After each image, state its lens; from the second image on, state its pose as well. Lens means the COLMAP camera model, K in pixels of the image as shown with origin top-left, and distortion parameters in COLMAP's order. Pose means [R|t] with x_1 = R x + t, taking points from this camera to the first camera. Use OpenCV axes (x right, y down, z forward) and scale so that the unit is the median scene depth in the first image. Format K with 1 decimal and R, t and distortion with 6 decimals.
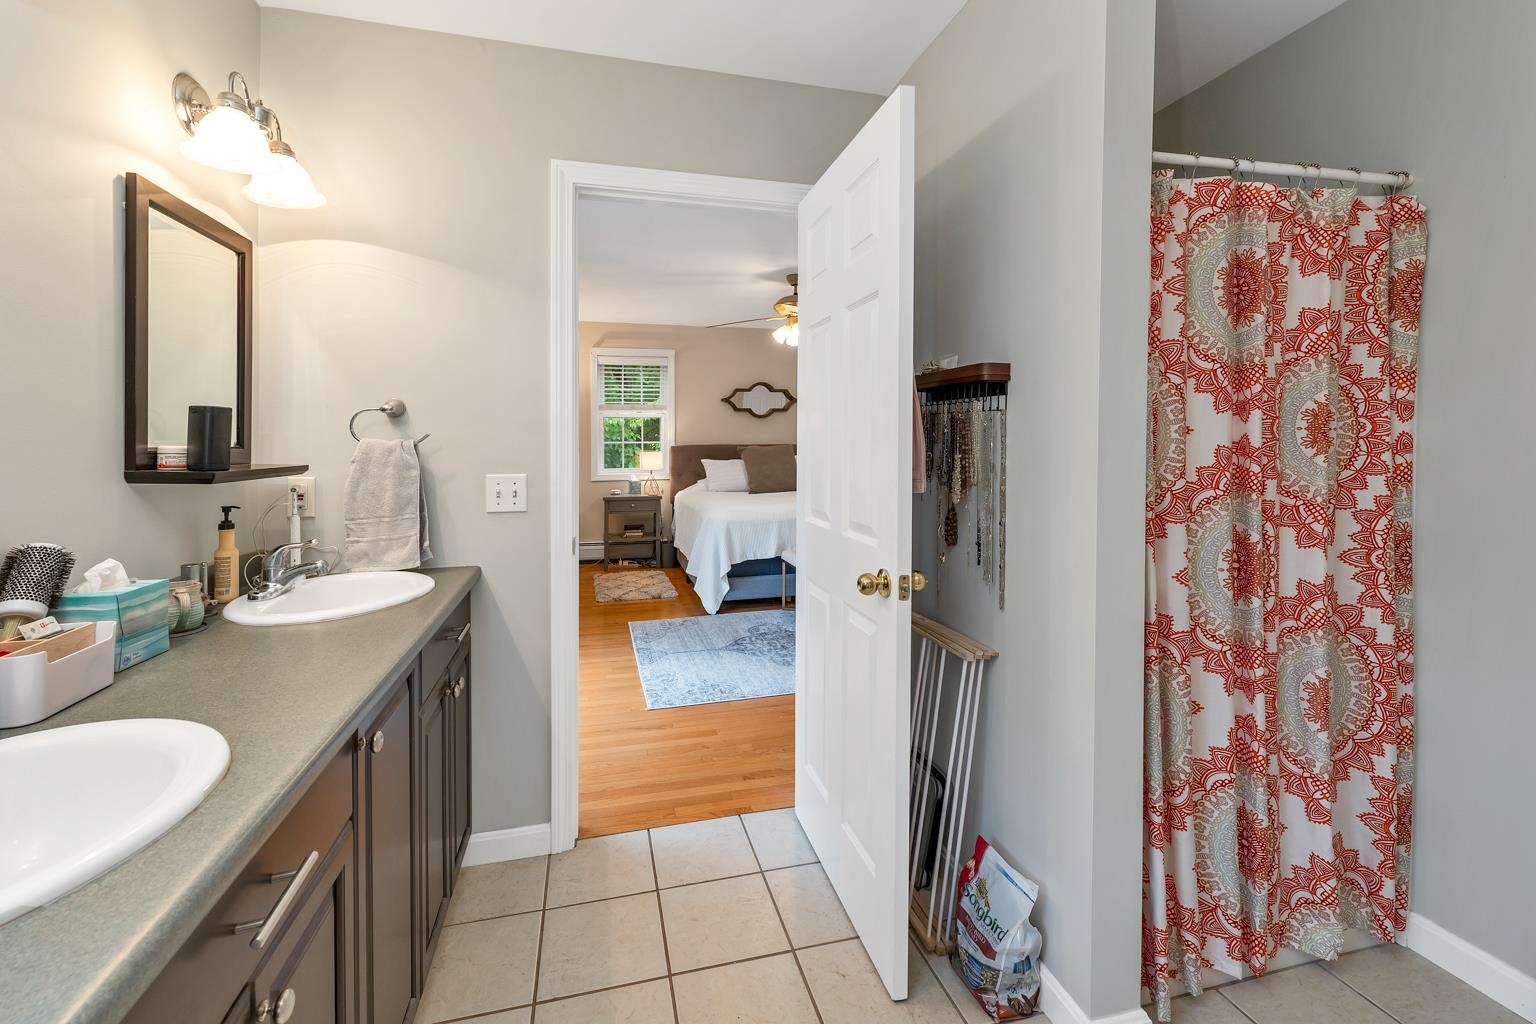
lens RADIAL K [[655.0, 0, 761.9], [0, 655.0, 454.2], [0, 0, 1]] dist [0.003327, -0.000138]
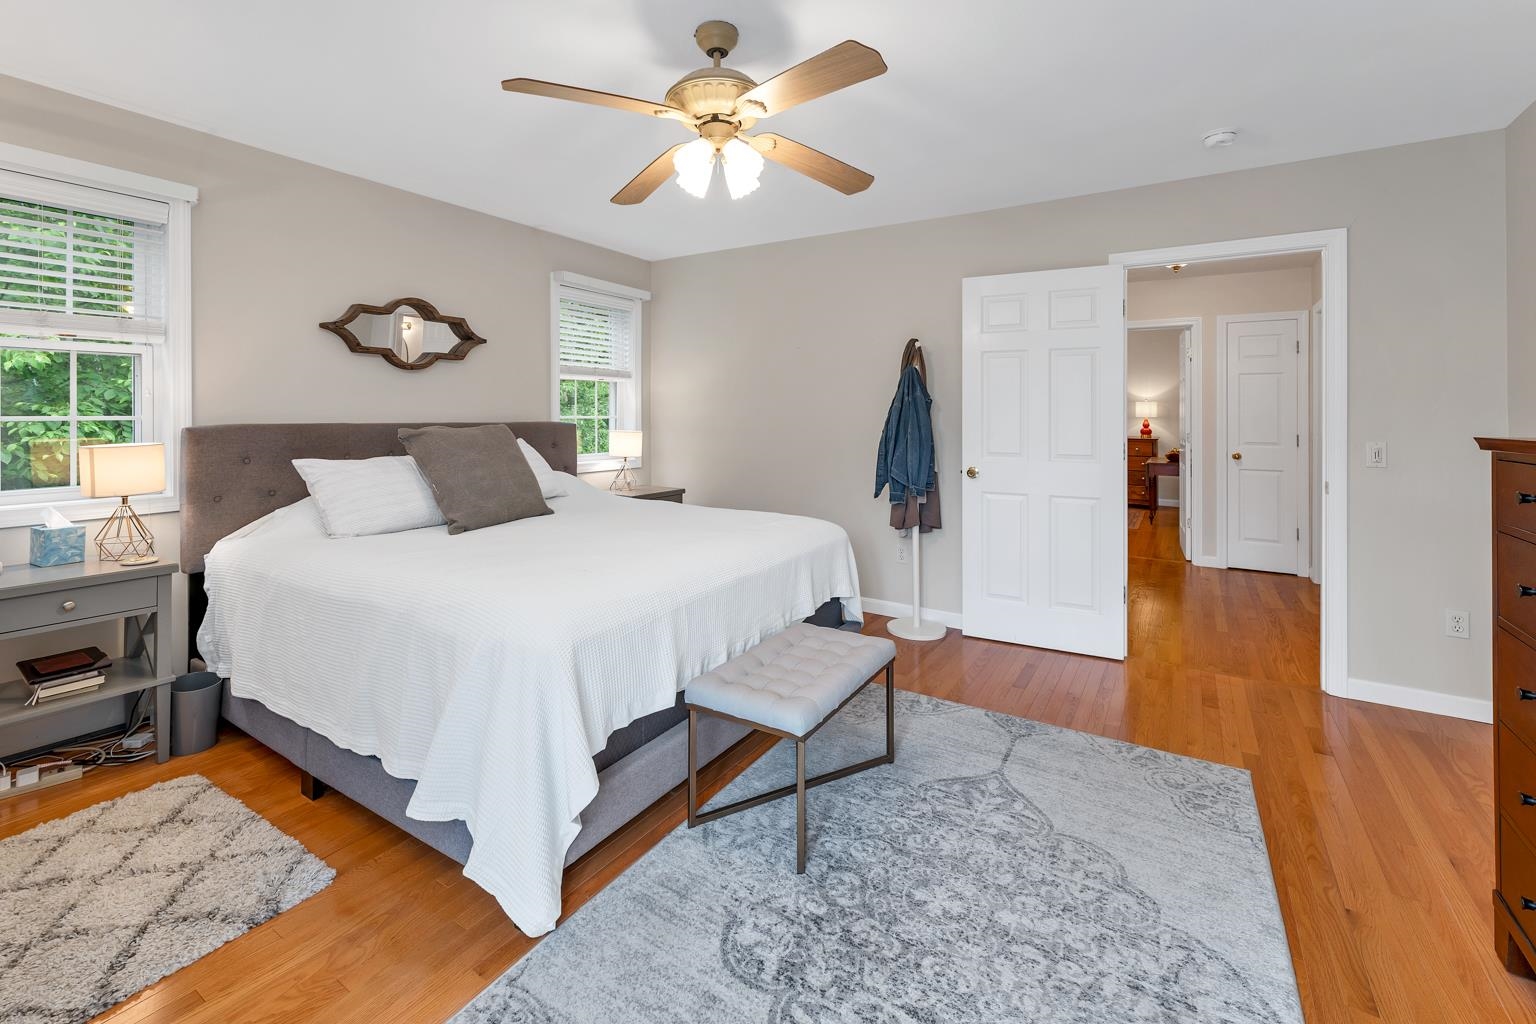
lens RADIAL K [[659.4, 0, 764.8], [0, 659.4, 423.1], [0, 0, 1]] dist [0.008418, -0.000145]
pose [[0.729211, -0.002813, 0.684283, -0.160225], [0.006242, 0.999977, -0.002541, -0.012315], [-0.684261, 0.006124, 0.729212, 0.476528]]
